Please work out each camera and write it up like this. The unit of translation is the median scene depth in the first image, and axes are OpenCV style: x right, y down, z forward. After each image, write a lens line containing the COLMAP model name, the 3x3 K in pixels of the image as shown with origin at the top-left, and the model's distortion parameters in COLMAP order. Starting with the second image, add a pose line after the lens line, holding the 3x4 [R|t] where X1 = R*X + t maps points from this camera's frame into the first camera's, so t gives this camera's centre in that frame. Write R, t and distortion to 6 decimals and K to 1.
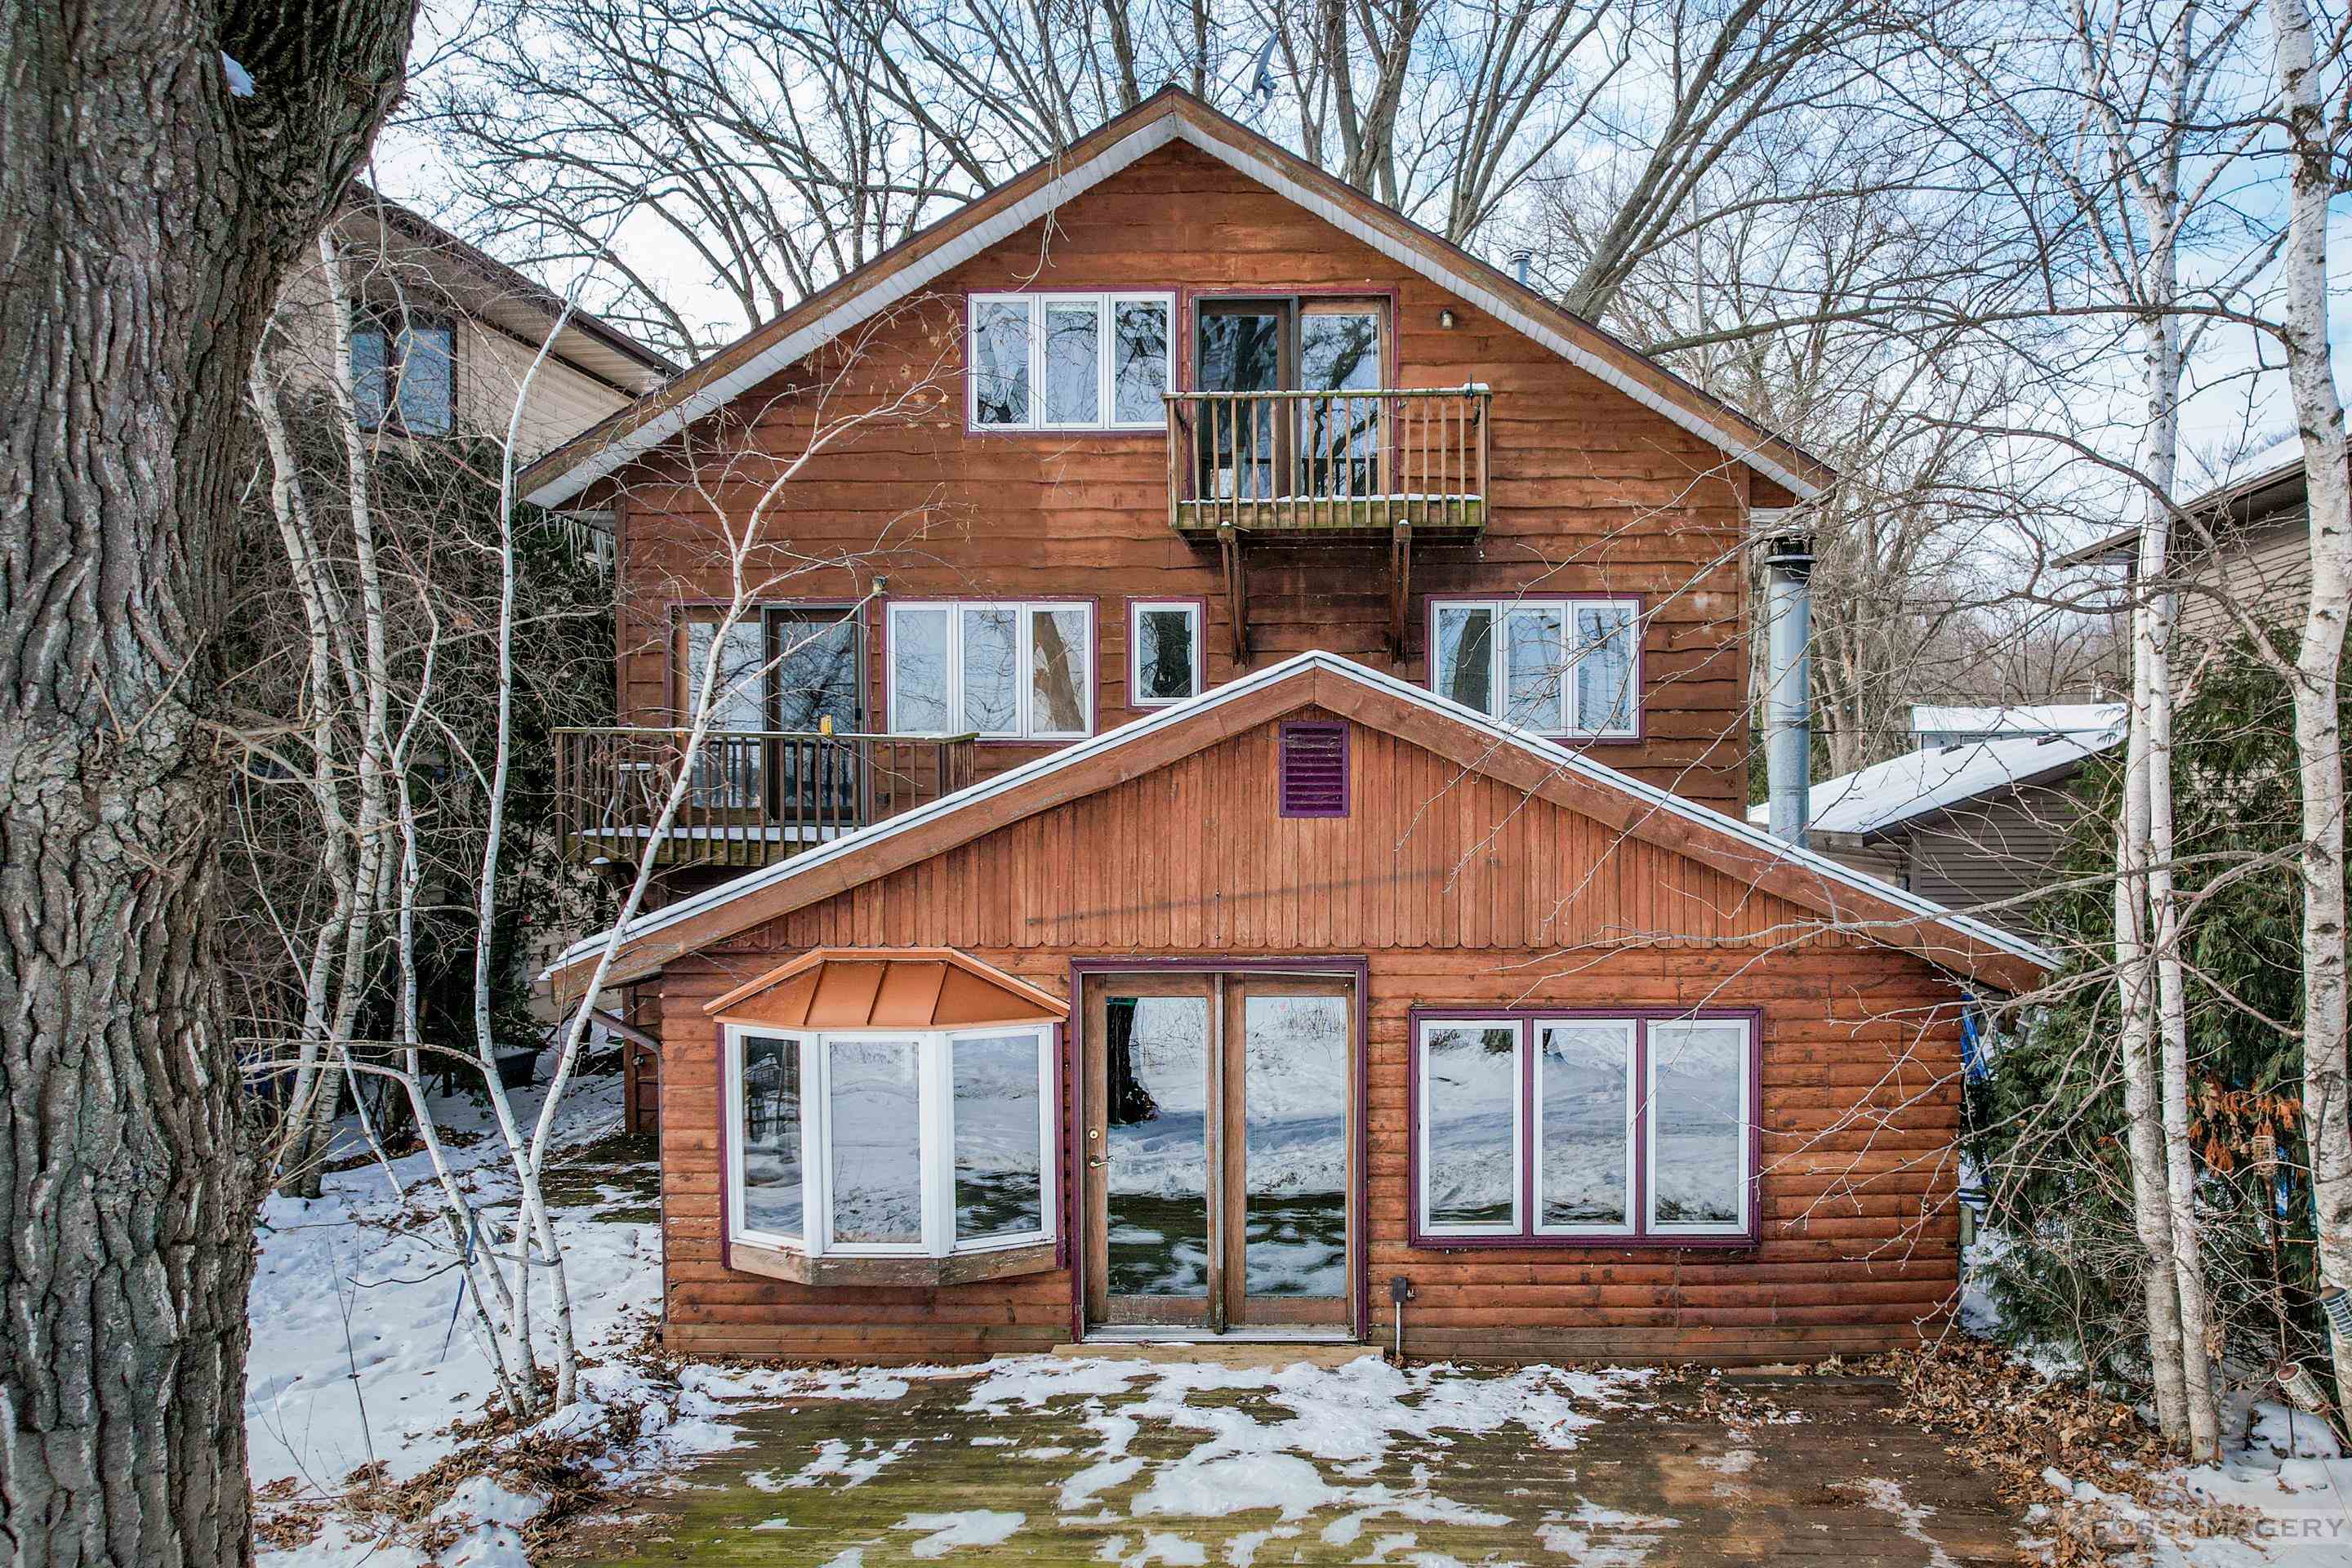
lens RADIAL K [[1912.3, 0, 1176.0], [0, 1912.3, 784.0], [0, 0, 1]] dist [-0.113807, 0.147138]
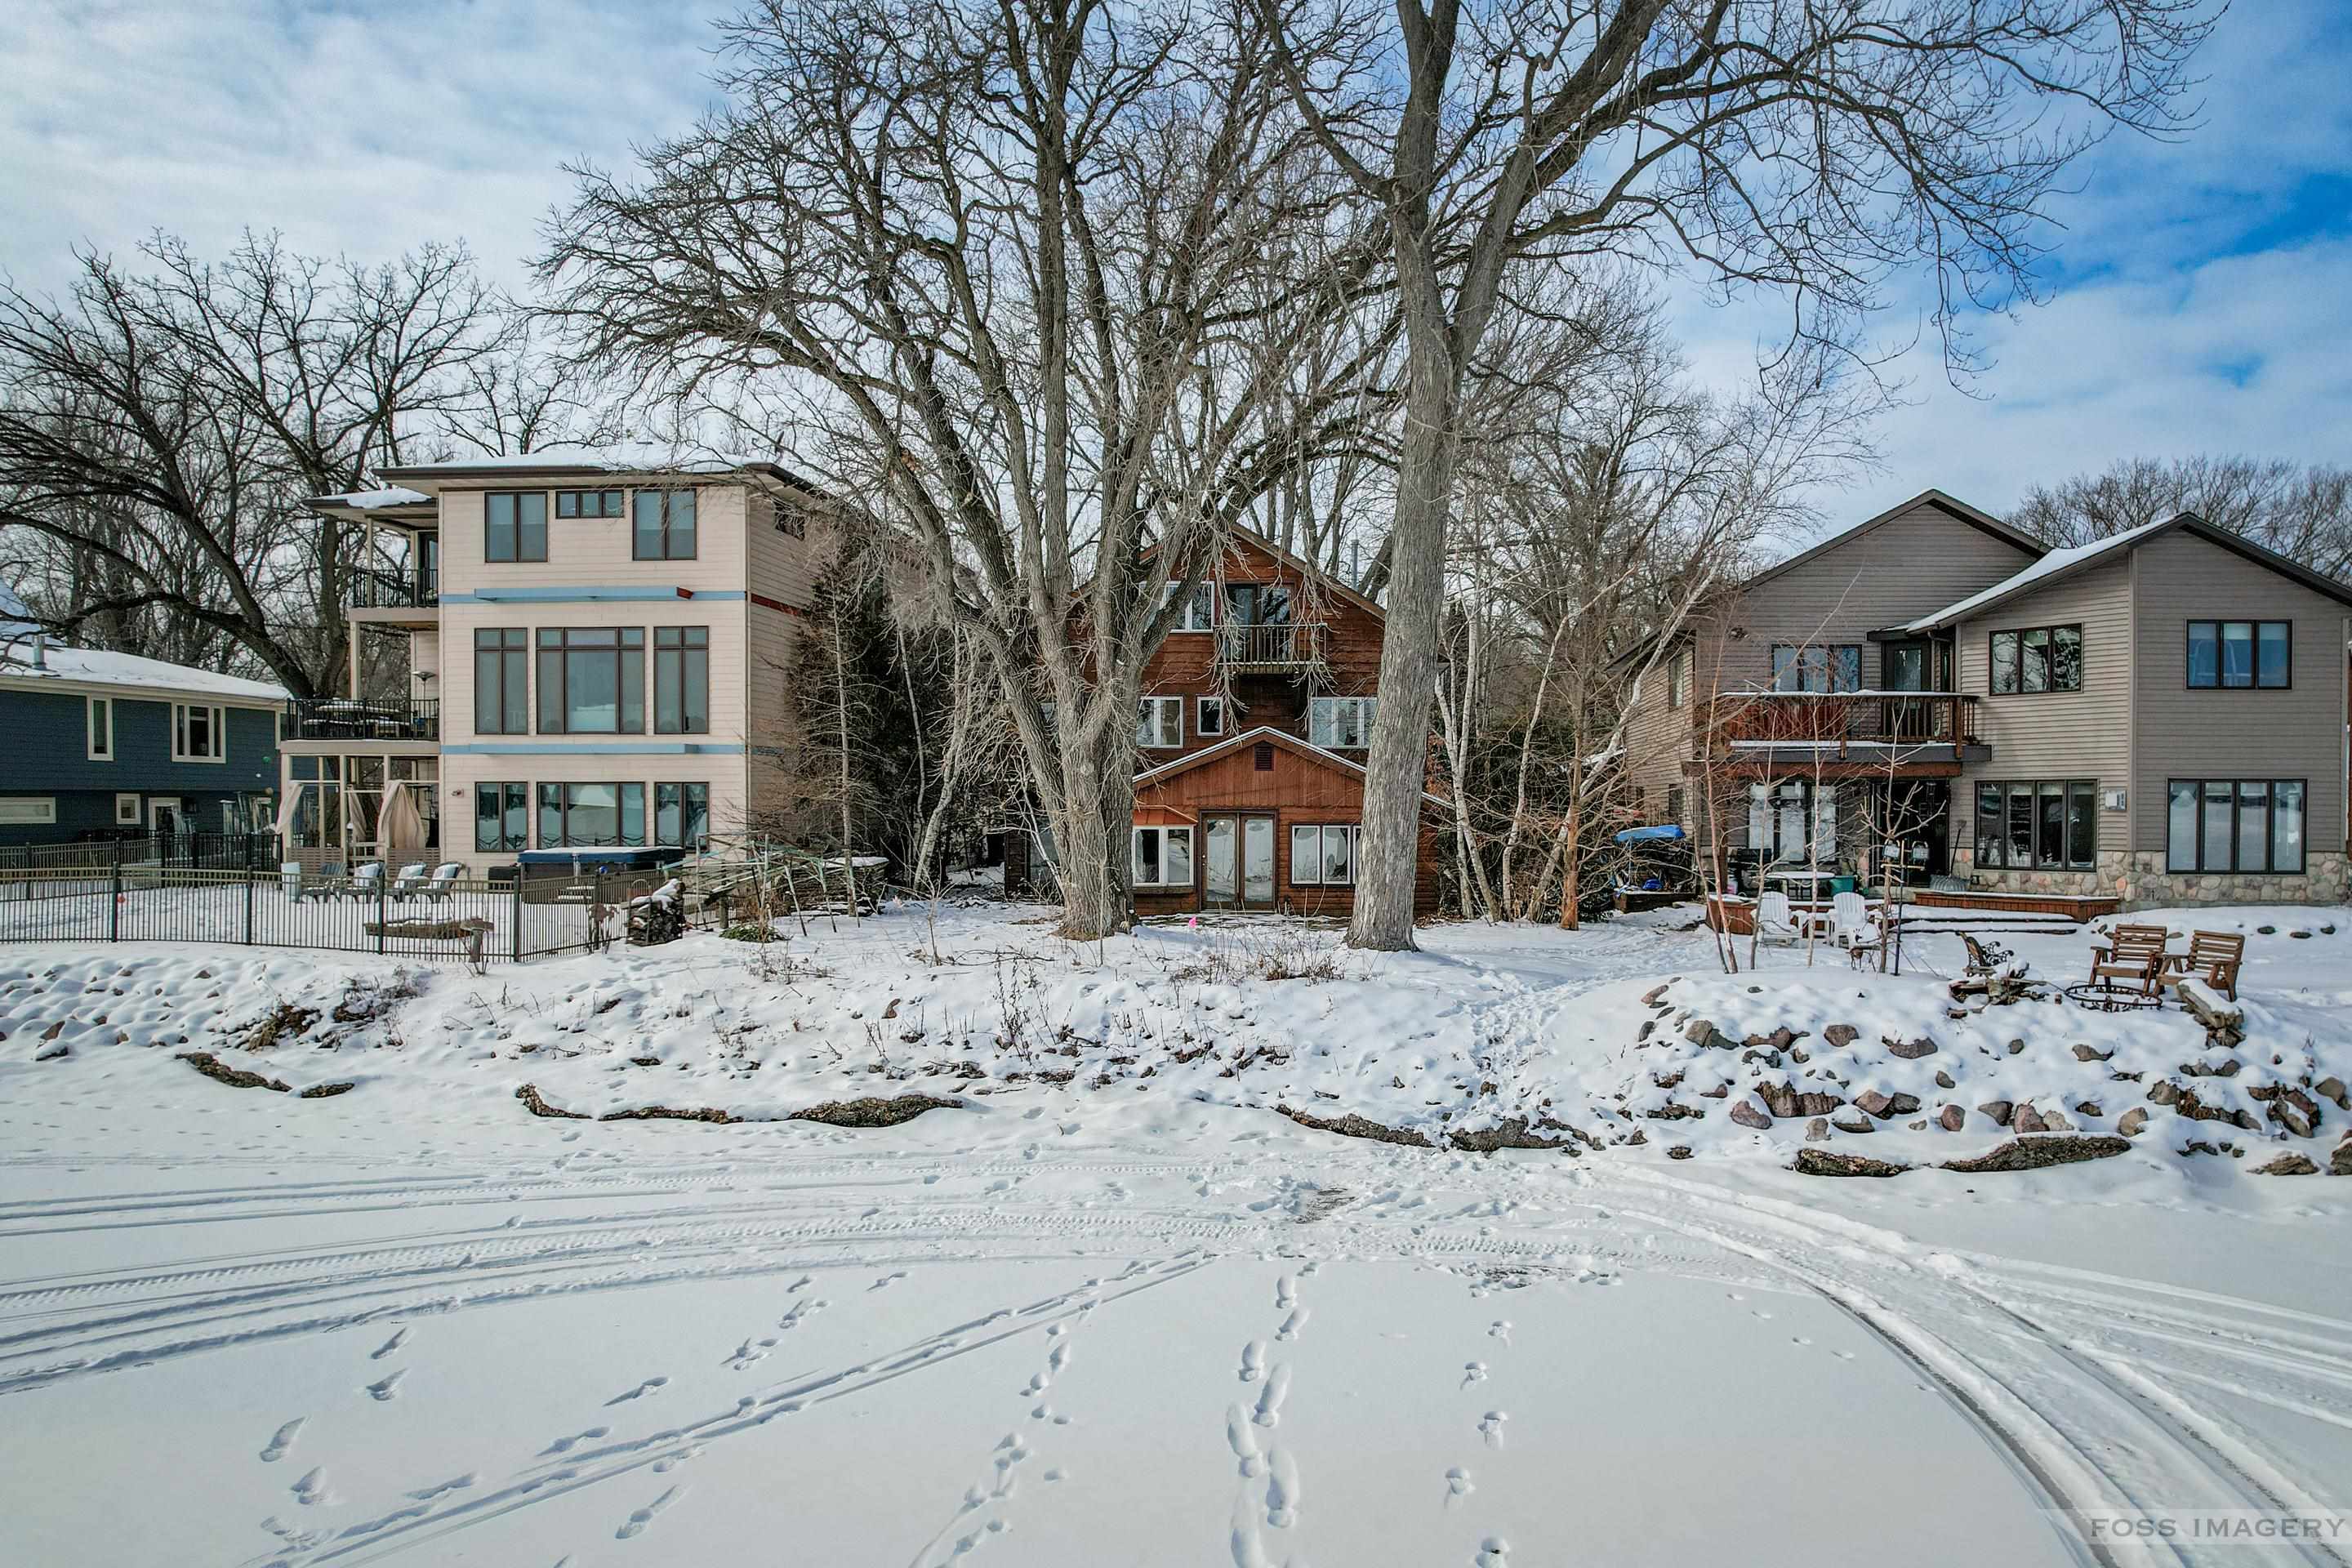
lens RADIAL K [[1537.8, 0, 1176.0], [0, 1537.8, 784.0], [0, 0, 1]] dist [-0.070916, 0.067105]
pose [[0.999886, 0.000789, 0.015058, -0.138361], [-0.000869, 0.999985, 0.005323, 0.027600], [-0.015054, -0.005336, 0.999872, -1.901756]]
